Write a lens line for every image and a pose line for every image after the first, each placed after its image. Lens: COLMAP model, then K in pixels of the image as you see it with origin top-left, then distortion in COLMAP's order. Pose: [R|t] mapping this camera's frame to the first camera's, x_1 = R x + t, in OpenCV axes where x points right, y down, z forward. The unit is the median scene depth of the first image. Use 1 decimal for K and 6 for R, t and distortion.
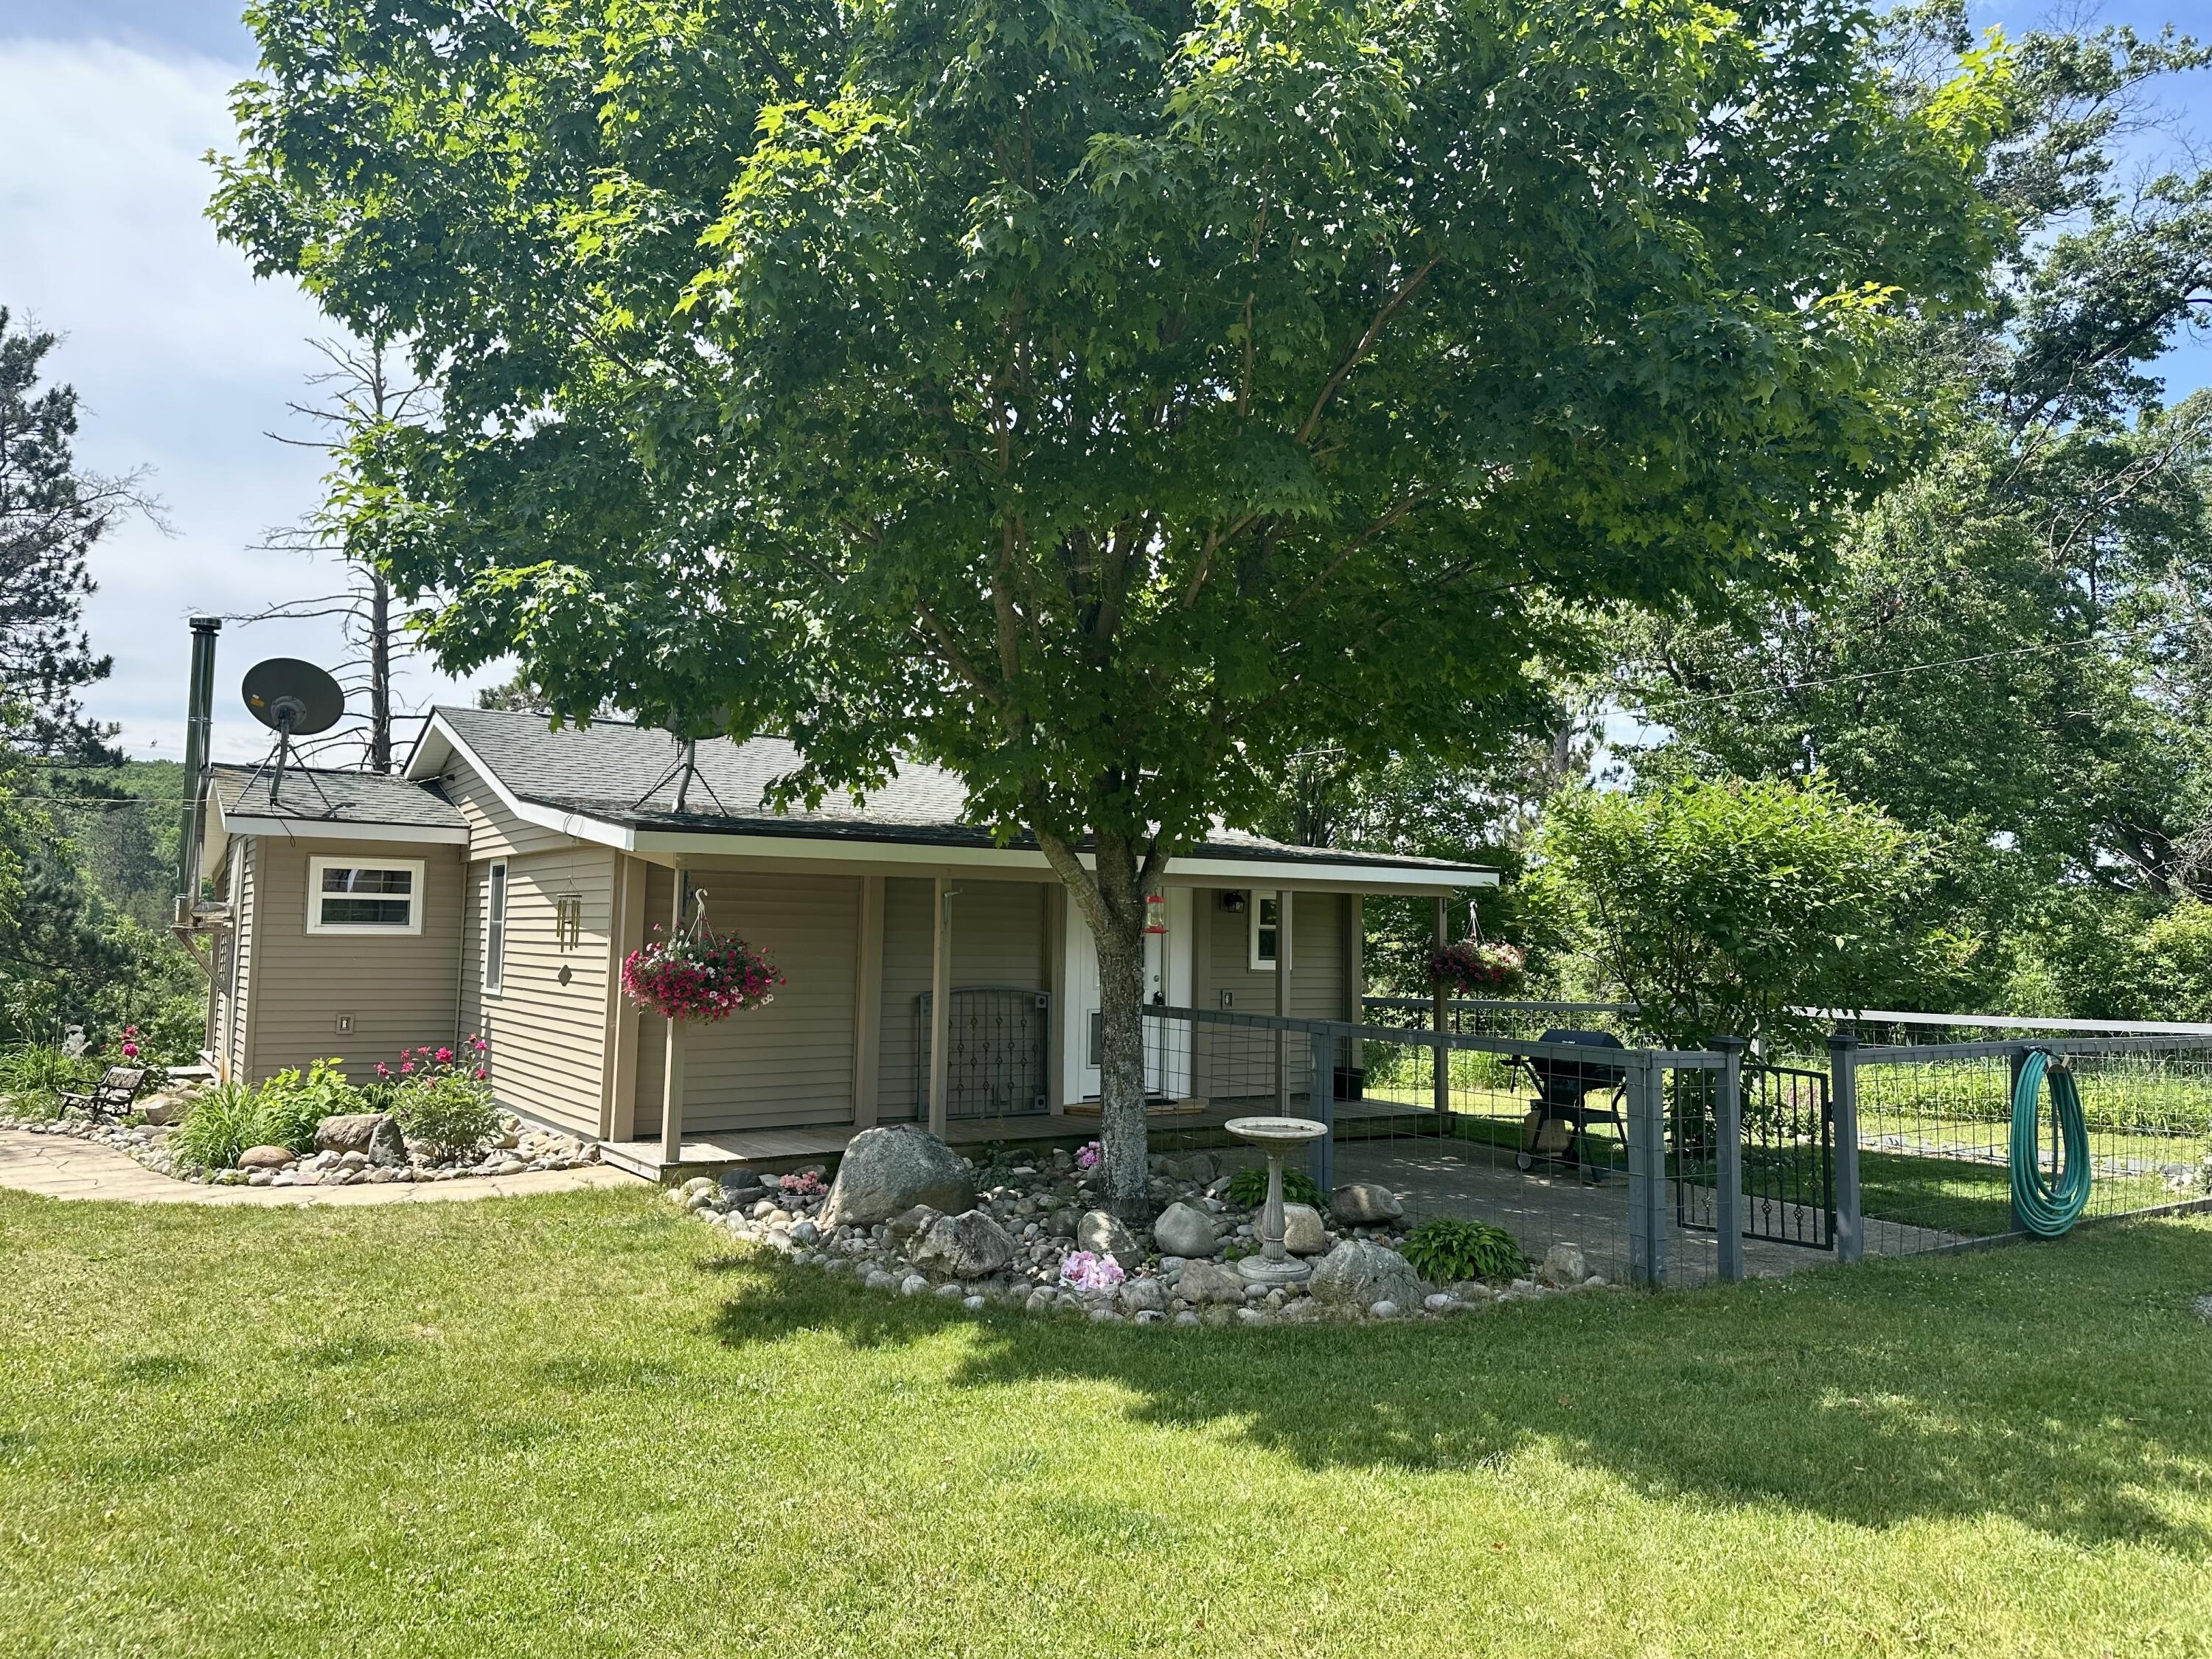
lens RADIAL K [[1543.5, 0, 1119.9], [0, 1543.5, 818.8], [0, 0, 1]] dist [0.124445, -0.167298]
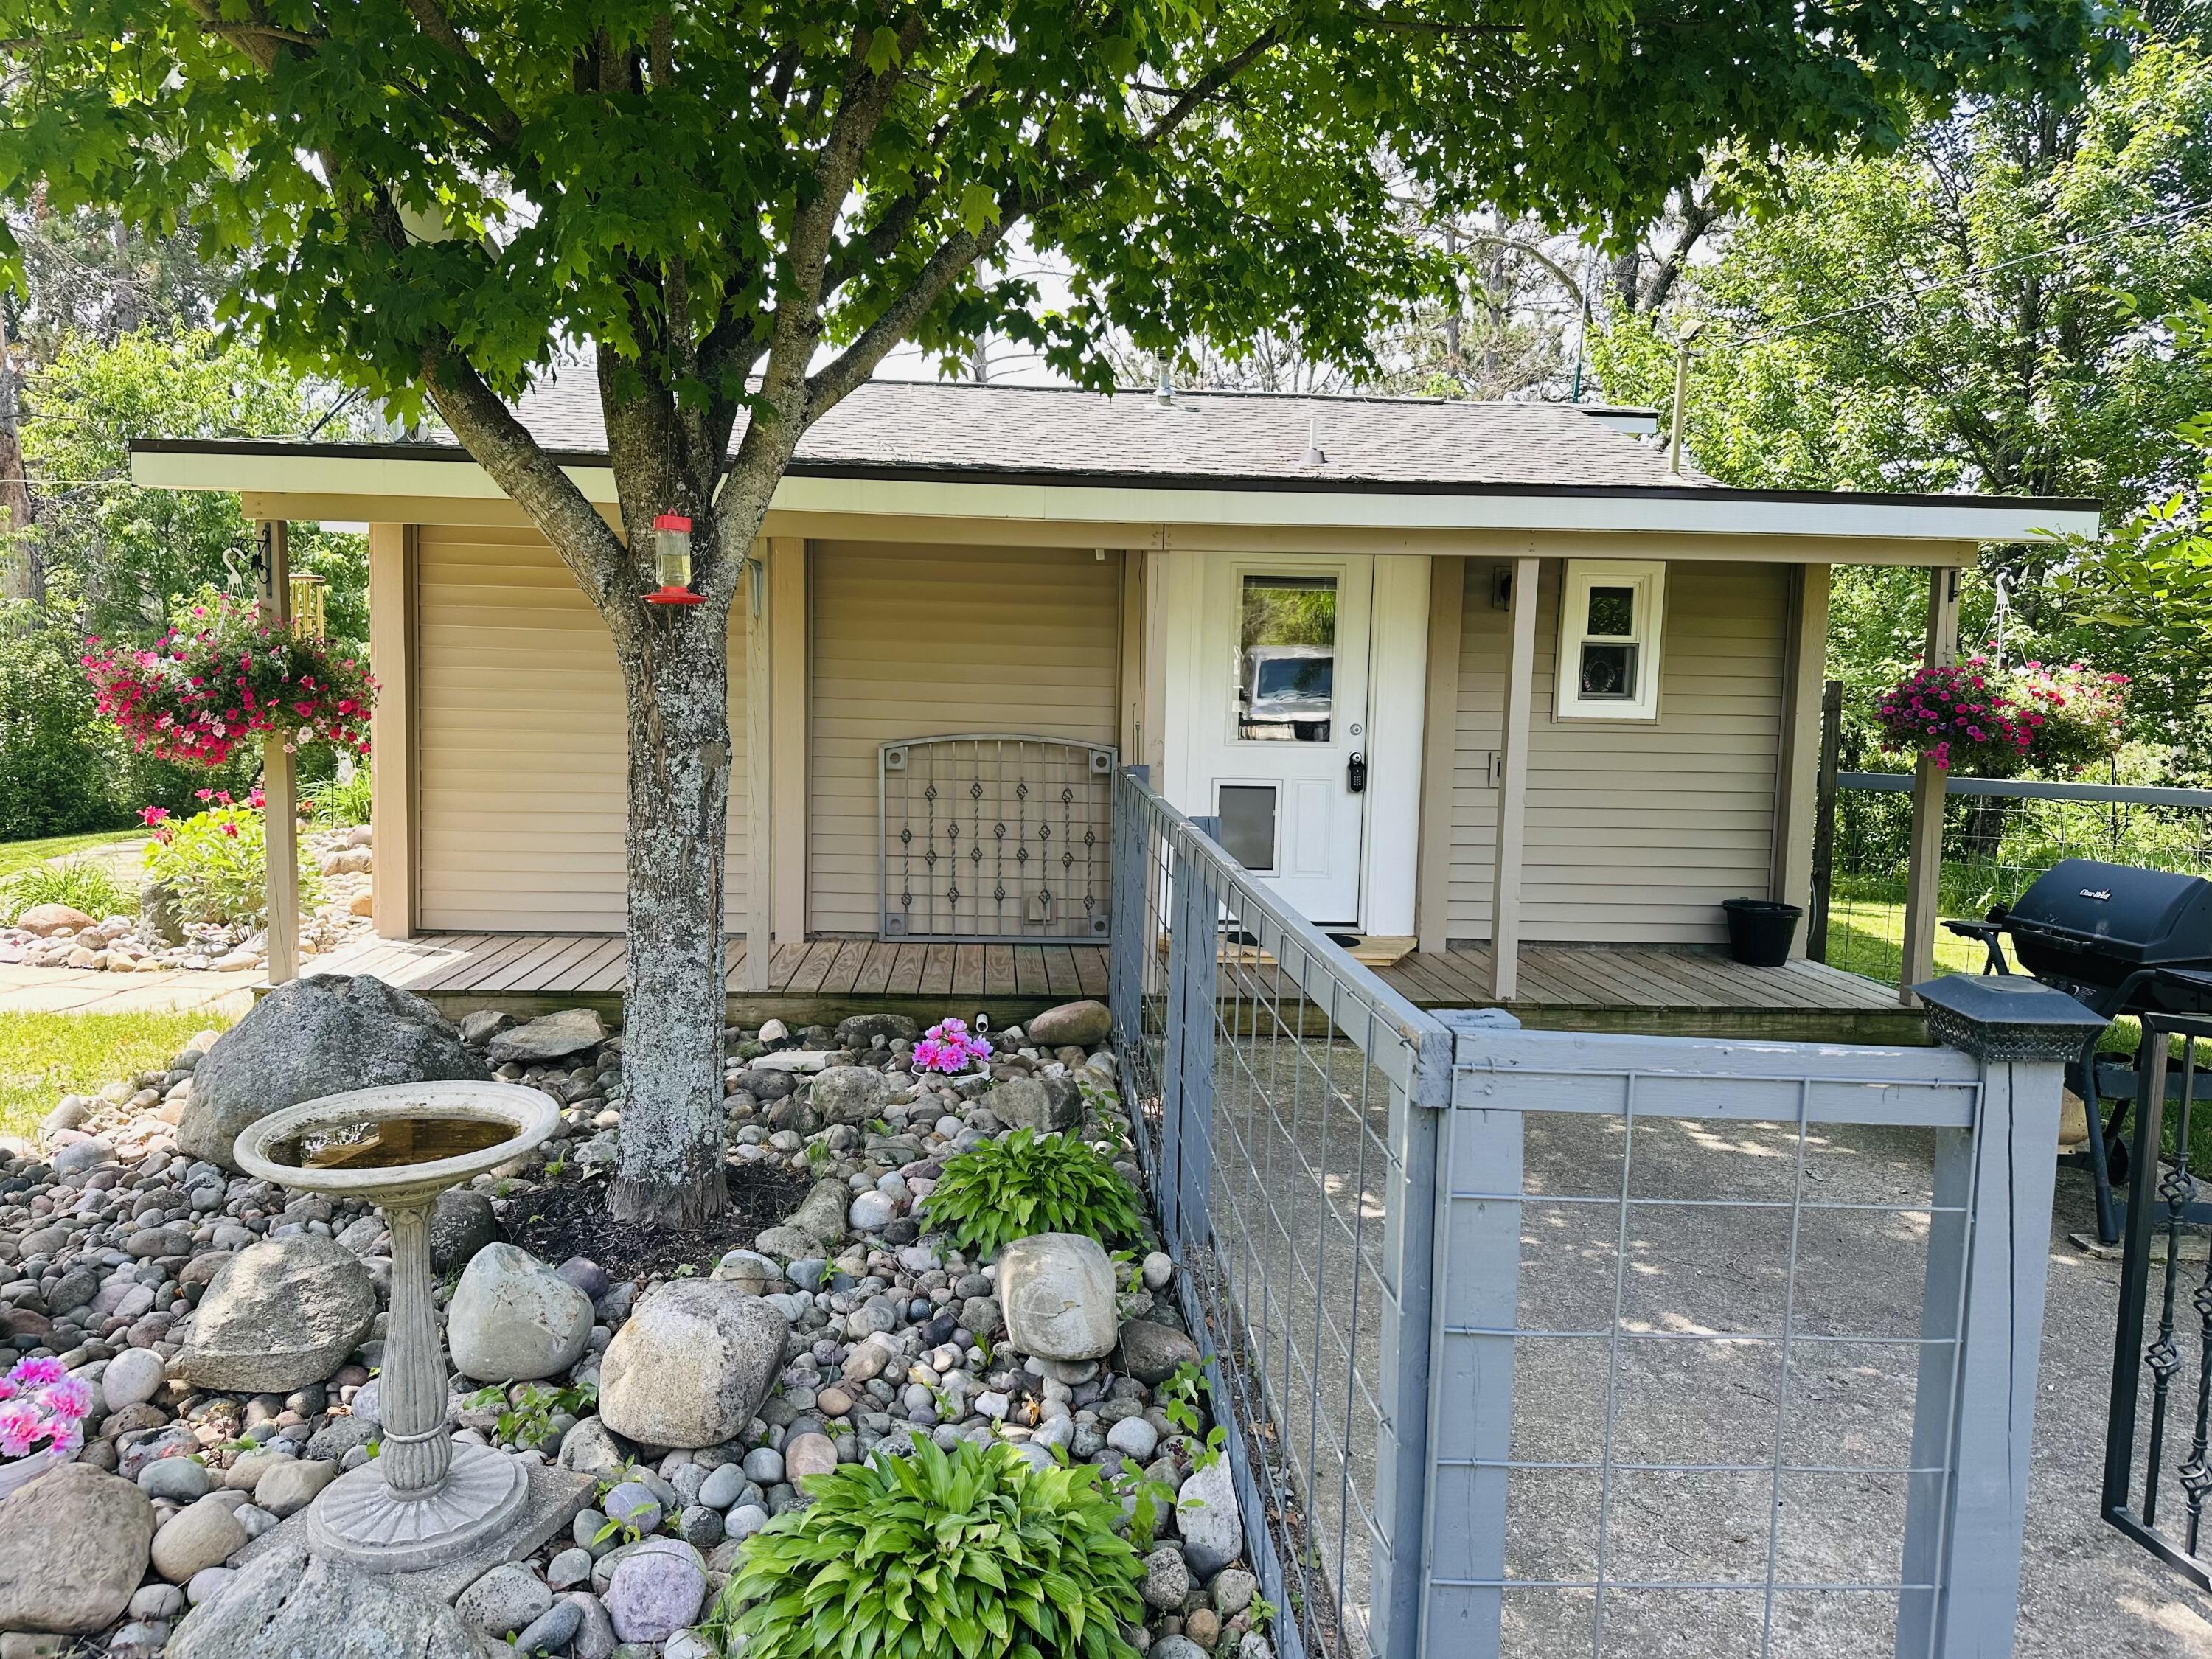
lens RADIAL K [[1550.0, 0, 1106.0], [0, 1550.0, 829.5], [0, 0, 1]] dist [0.003339, 0.000047]
pose [[0.860486, 0.051128, -0.506902, 0.290432], [0.031213, 0.987792, 0.152619, 0.062413], [0.508517, -0.147149, 0.848386, 0.577872]]
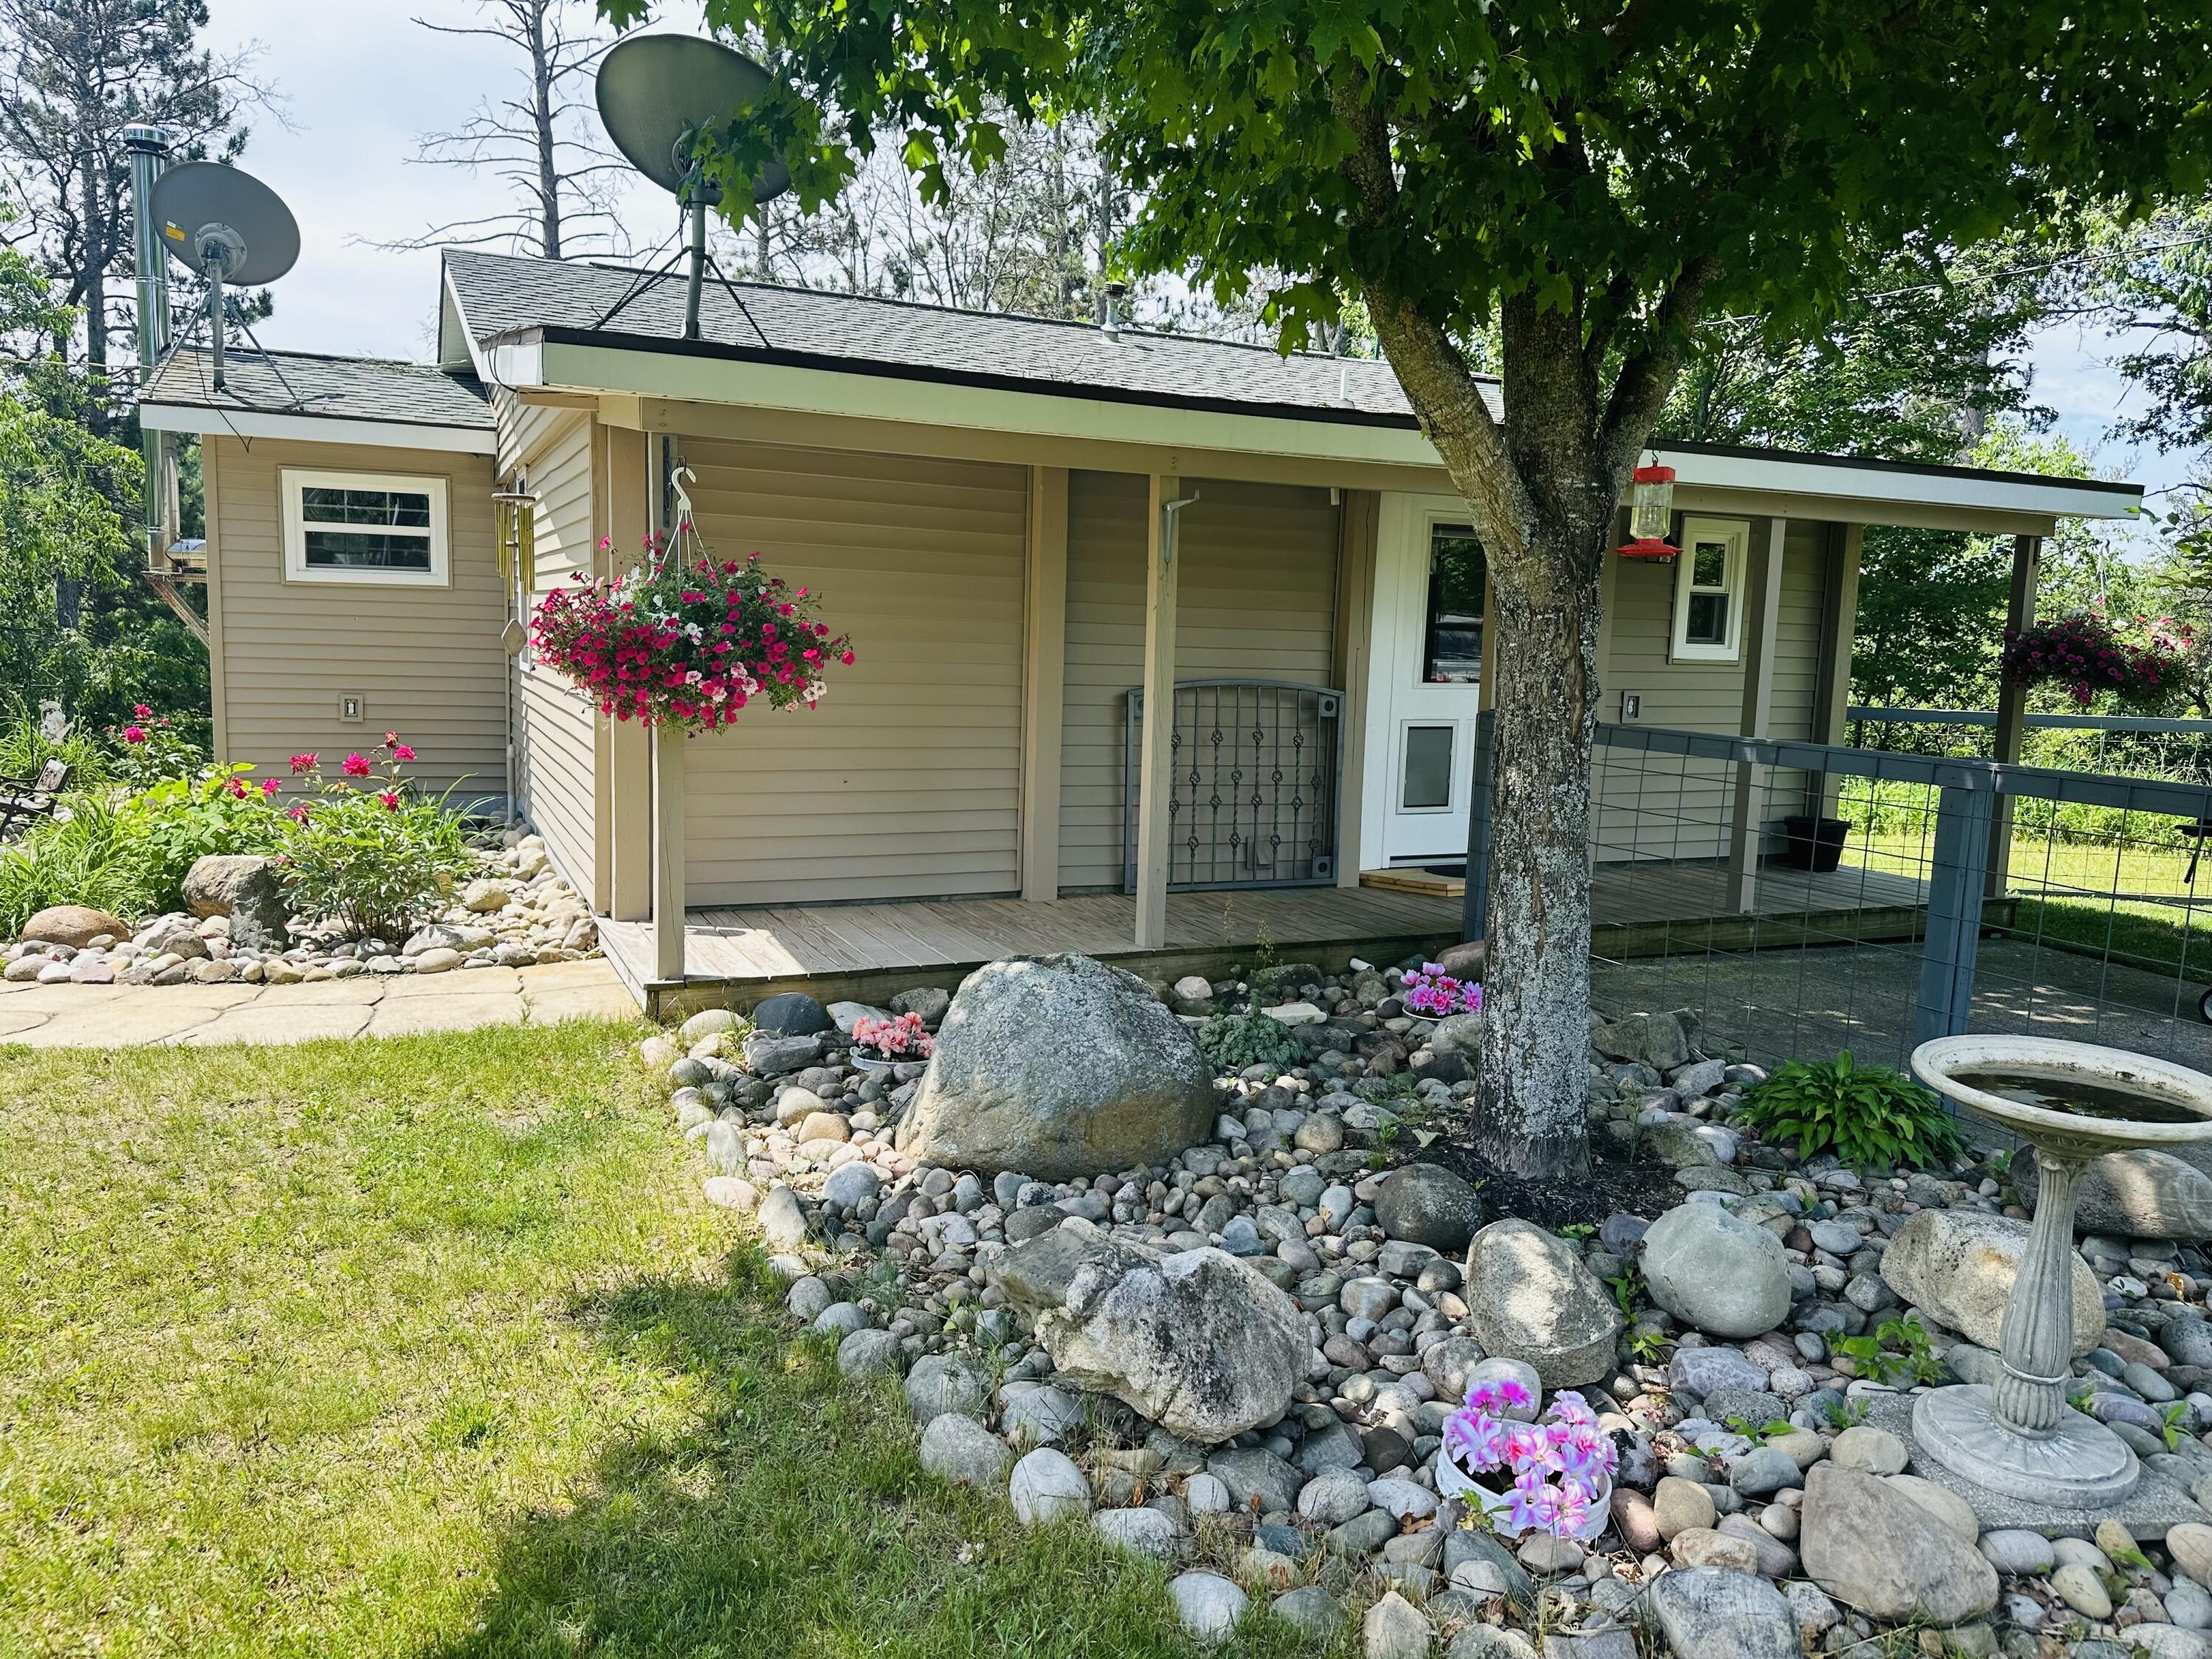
lens RADIAL K [[1543.5, 0, 1119.9], [0, 1543.5, 818.8], [0, 0, 1]] dist [0.124445, -0.167298]
pose [[0.987502, 0.033390, -0.154027, -0.042800], [-0.003063, 0.981181, 0.193066, 0.052318], [0.157575, -0.190181, 0.969021, 0.458623]]
